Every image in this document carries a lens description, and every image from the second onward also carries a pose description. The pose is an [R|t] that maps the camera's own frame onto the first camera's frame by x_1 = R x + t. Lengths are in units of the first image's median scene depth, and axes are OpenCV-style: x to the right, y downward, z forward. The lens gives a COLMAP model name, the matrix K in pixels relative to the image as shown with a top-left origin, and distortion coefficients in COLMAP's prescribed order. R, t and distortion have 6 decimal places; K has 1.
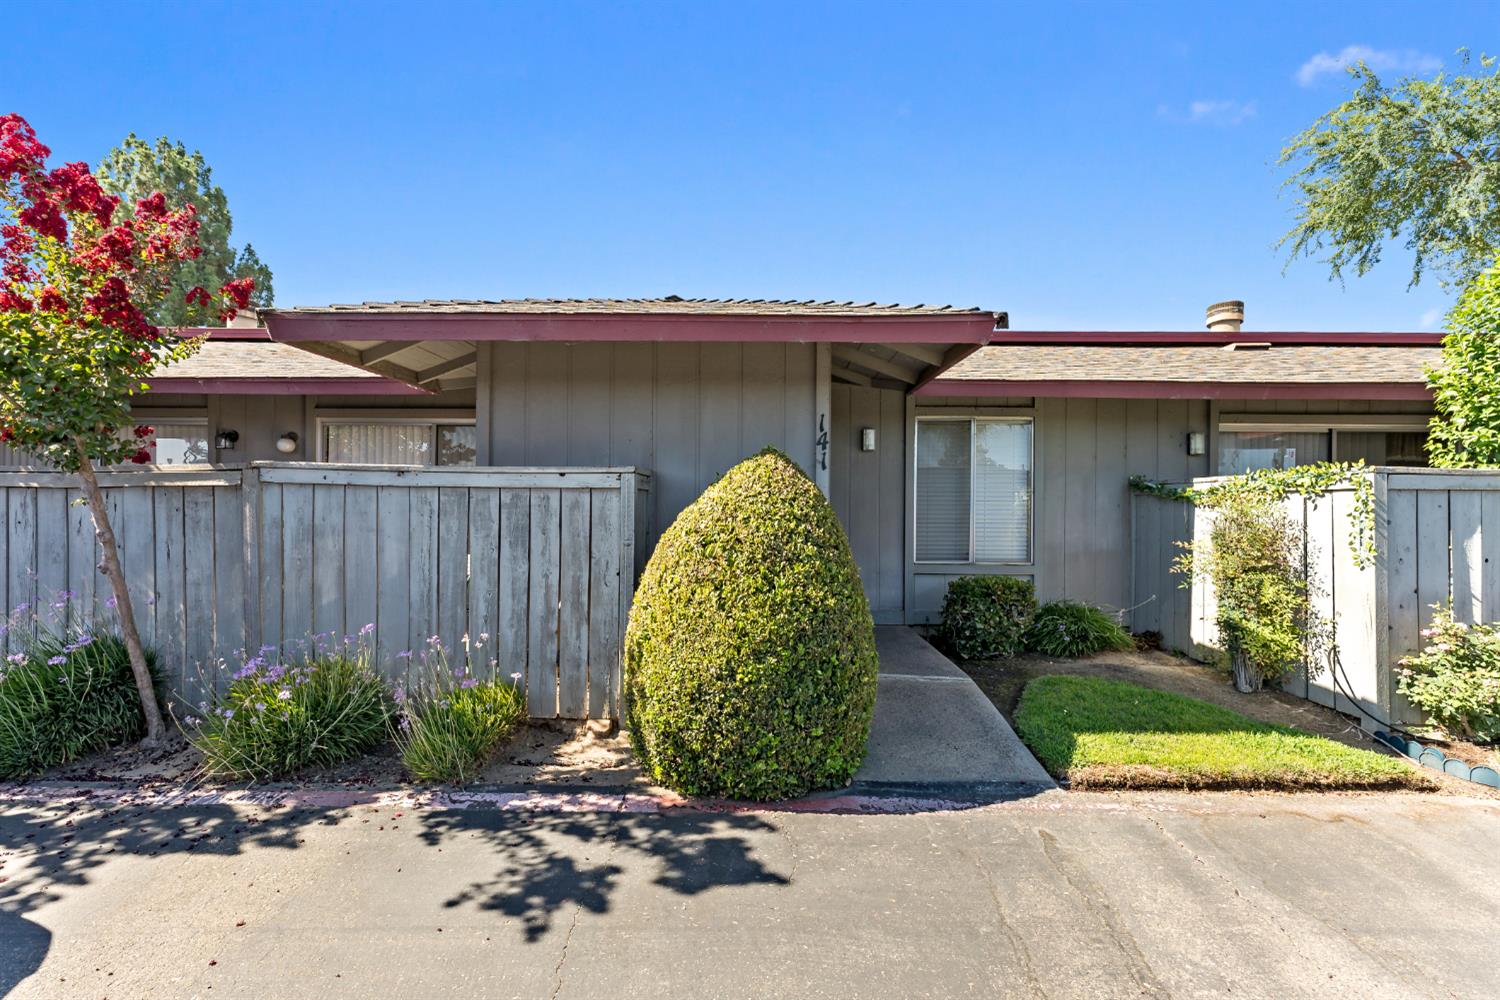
lens RADIAL K [[608.7, 0, 750.0], [0, 608.7, 500.0], [0, 0, 1]] dist [0.002585, 0.000167]
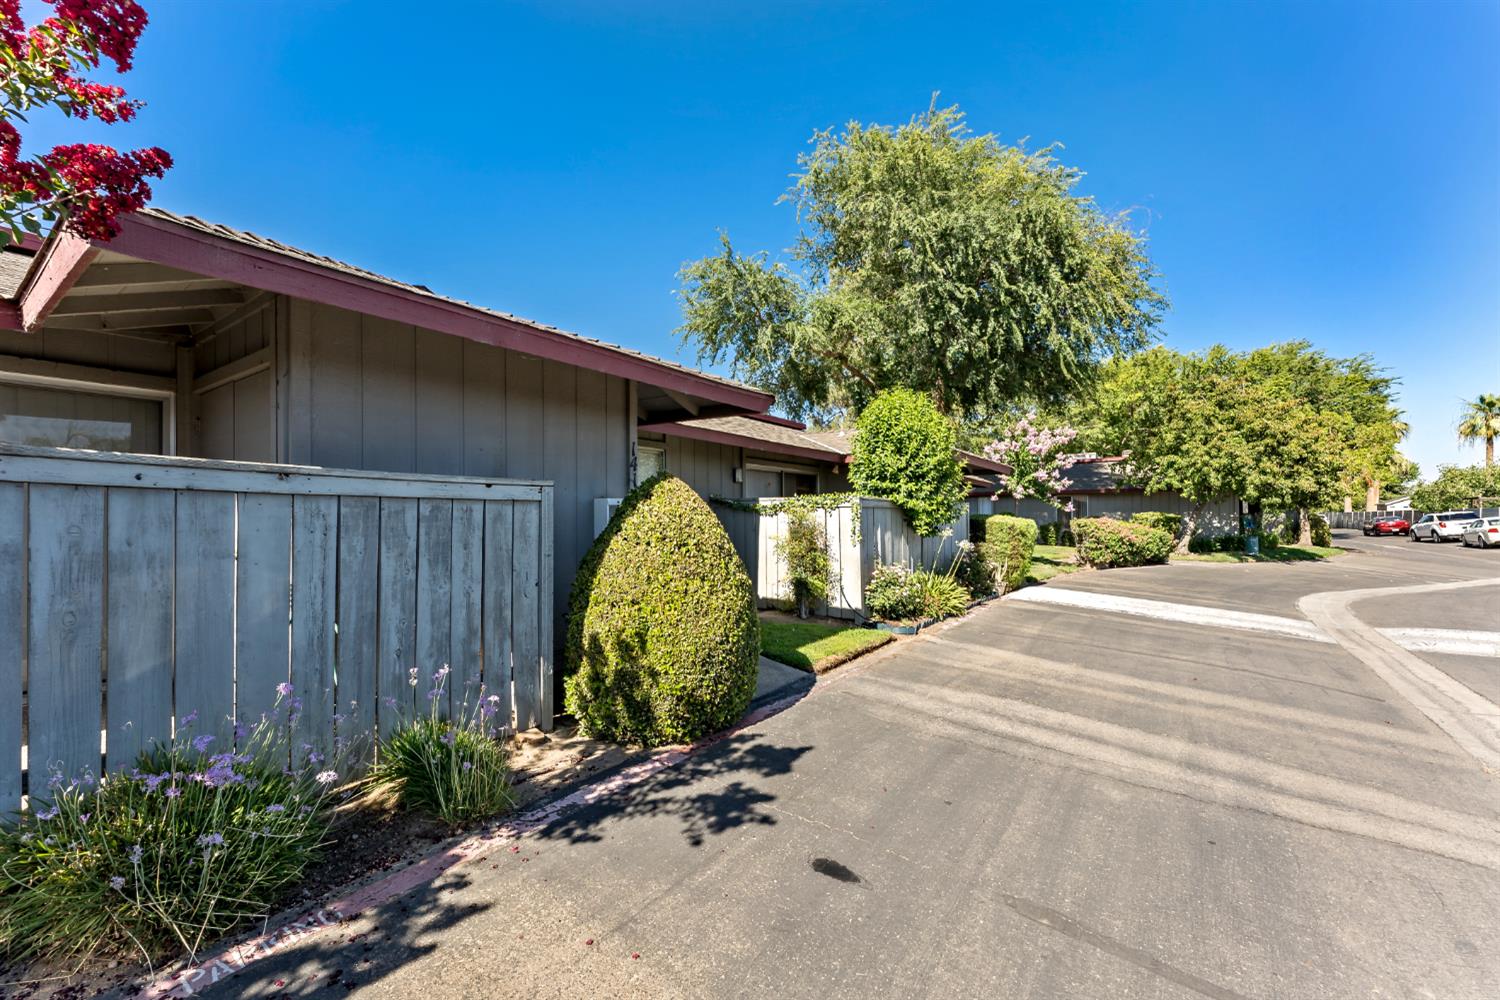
lens RADIAL K [[591.7, 0, 751.0], [0, 591.7, 507.6], [0, 0, 1]] dist [0.001590, 0.000149]
pose [[0.583824, 0.005738, 0.811860, -0.835863], [-0.005709, 0.999979, -0.002962, -0.006954], [-0.811860, -0.002906, 0.583845, 0.128927]]
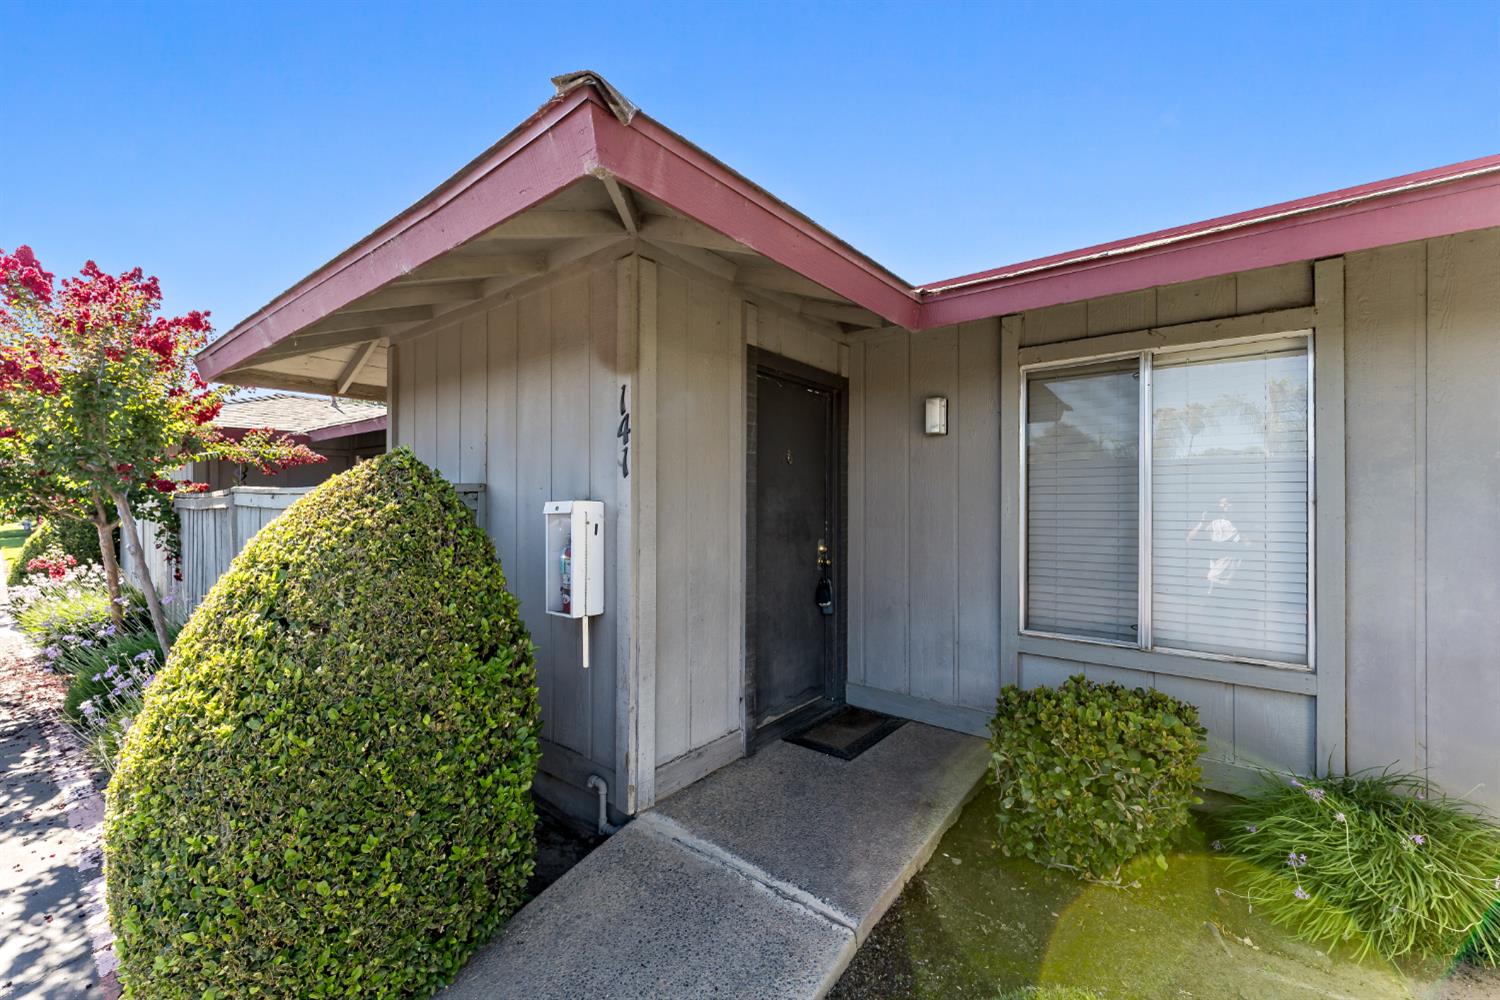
lens RADIAL K [[608.7, 0, 750.0], [0, 608.7, 500.0], [0, 0, 1]] dist [0.002585, 0.000167]
pose [[0.794265, -0.007099, -0.607530, 0.670714], [0.005123, 0.999974, -0.004988, -0.026295], [0.607550, 0.000850, 0.794281, 0.679709]]
